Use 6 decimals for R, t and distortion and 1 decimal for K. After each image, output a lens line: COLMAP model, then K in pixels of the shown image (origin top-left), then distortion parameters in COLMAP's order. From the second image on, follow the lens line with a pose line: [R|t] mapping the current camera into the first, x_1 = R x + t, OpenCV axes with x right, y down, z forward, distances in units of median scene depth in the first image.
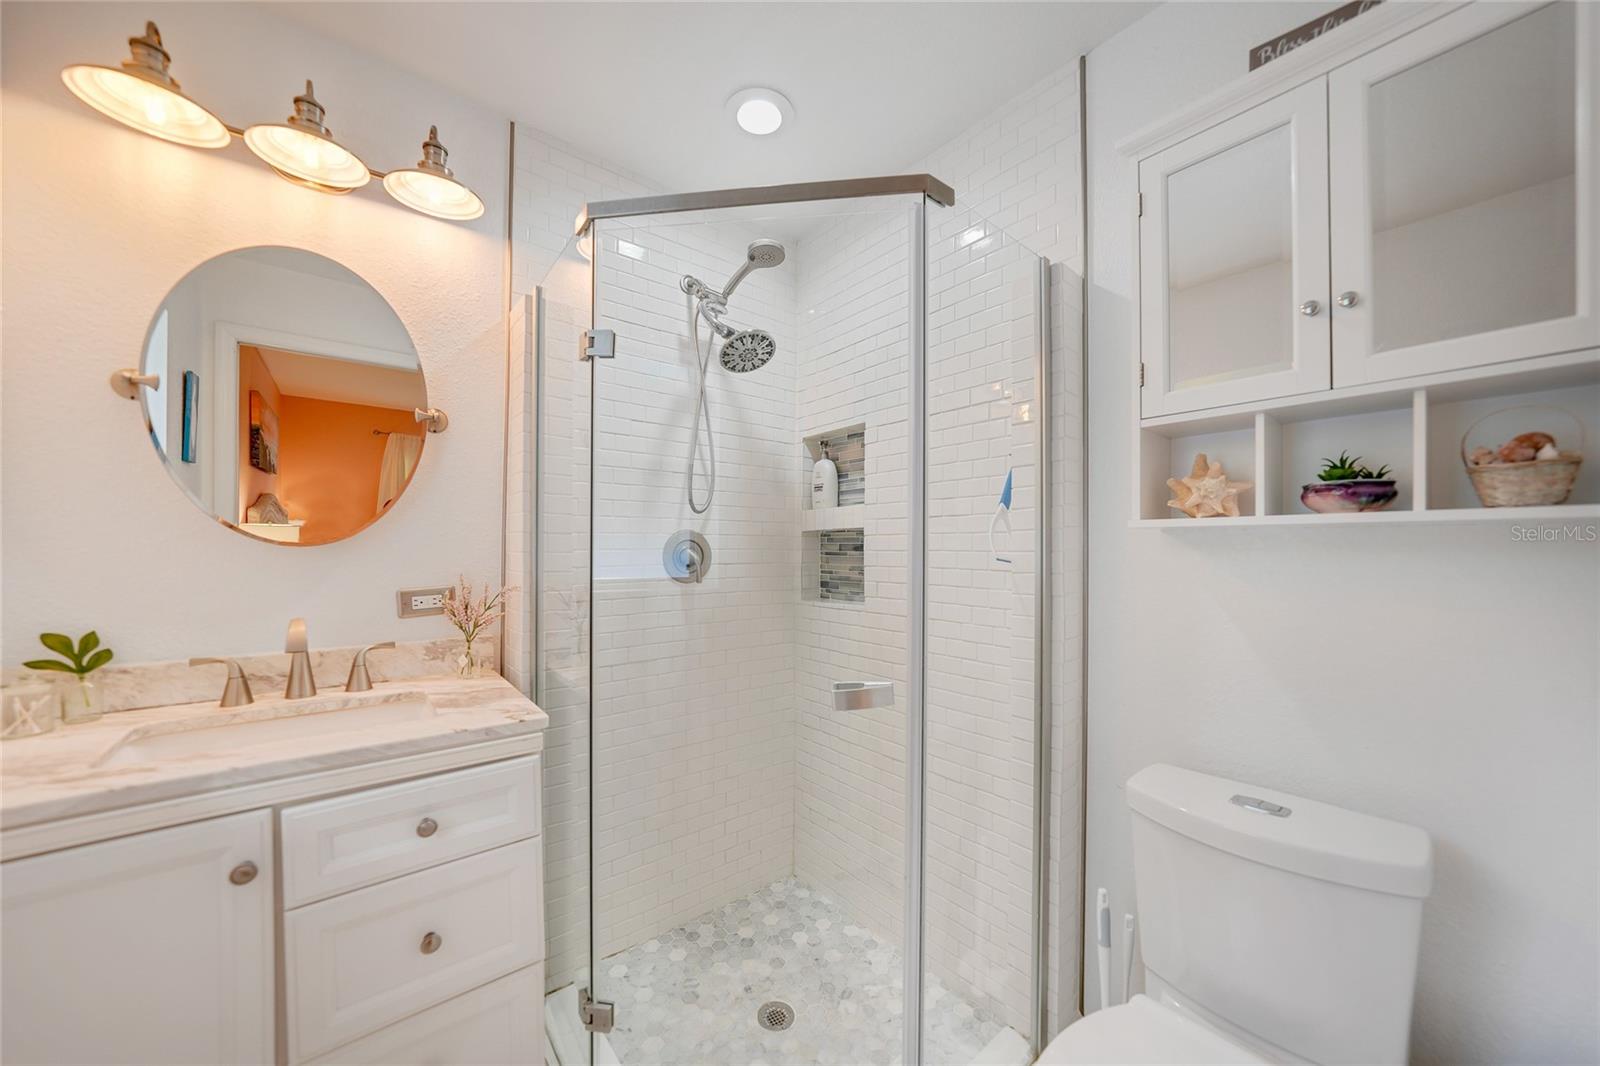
lens RADIAL K [[581.2, 0, 783.2], [0, 581.2, 544.2], [0, 0, 1]] dist [0.003301, 0.002592]
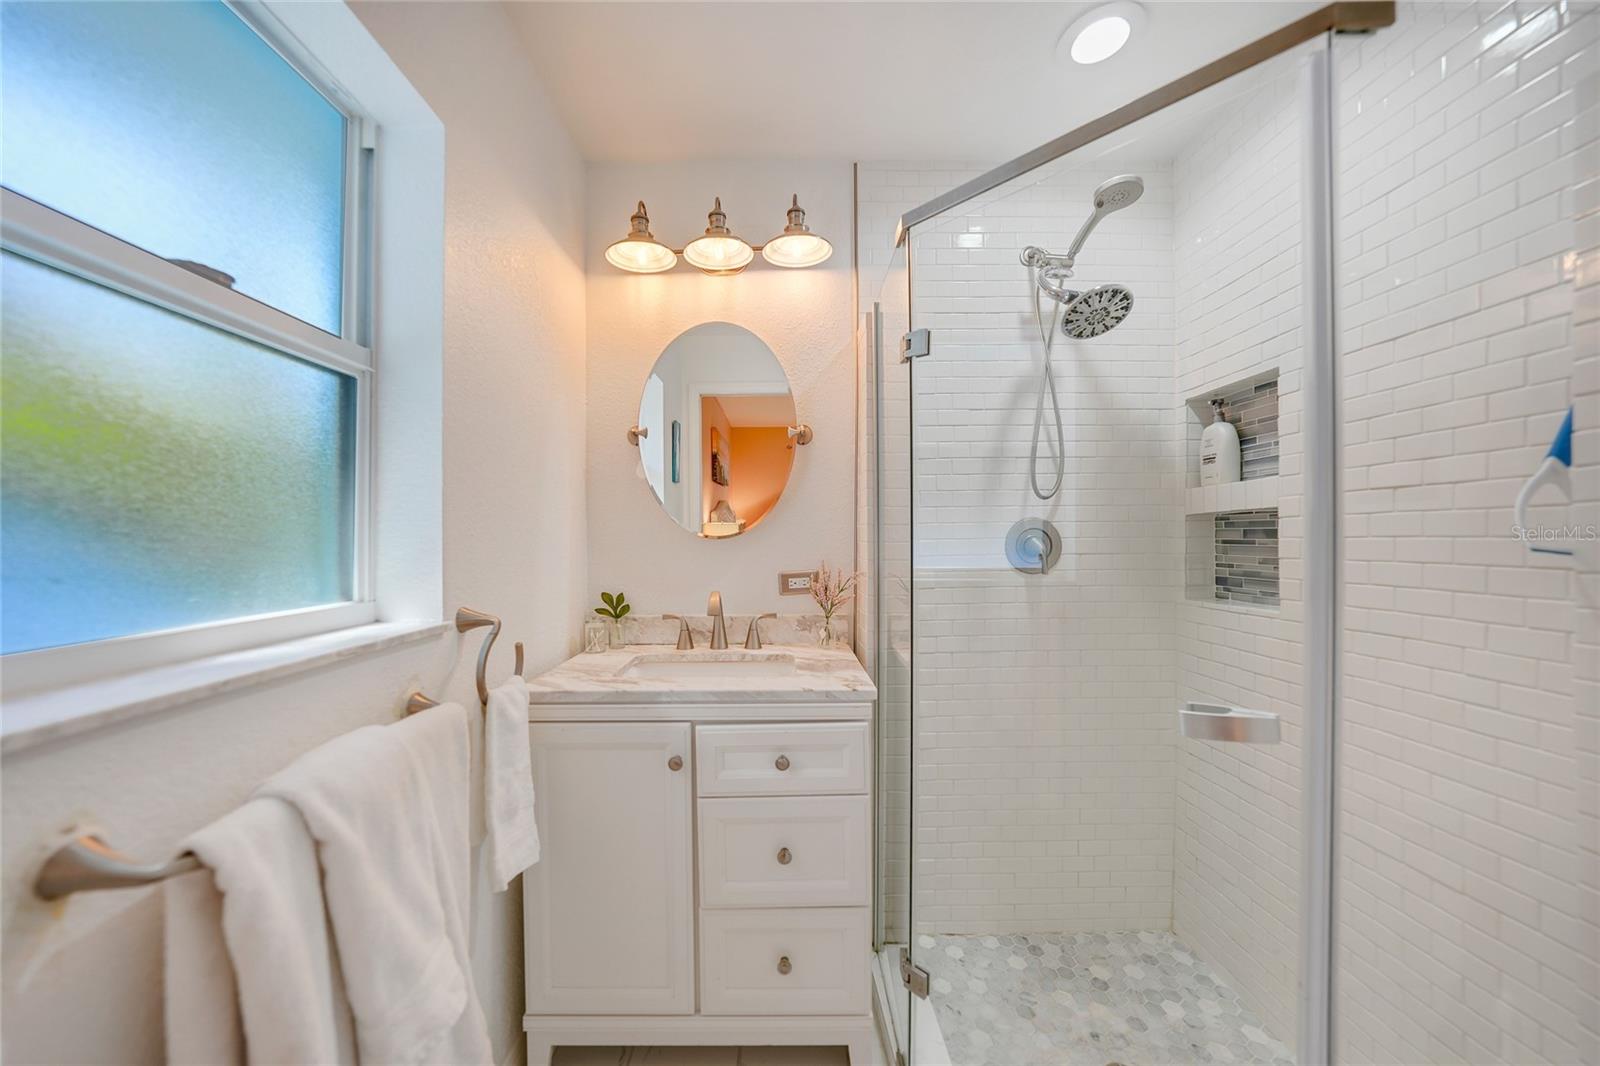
lens RADIAL K [[581.2, 0, 797.4], [0, 581.2, 535.9], [0, 0, 1]] dist [0.003301, 0.002592]
pose [[0.790418, -0.011967, -0.612451, 0.135144], [0.013597, 0.999906, -0.001990, 0.002242], [0.612417, -0.006754, 0.790506, 0.029600]]
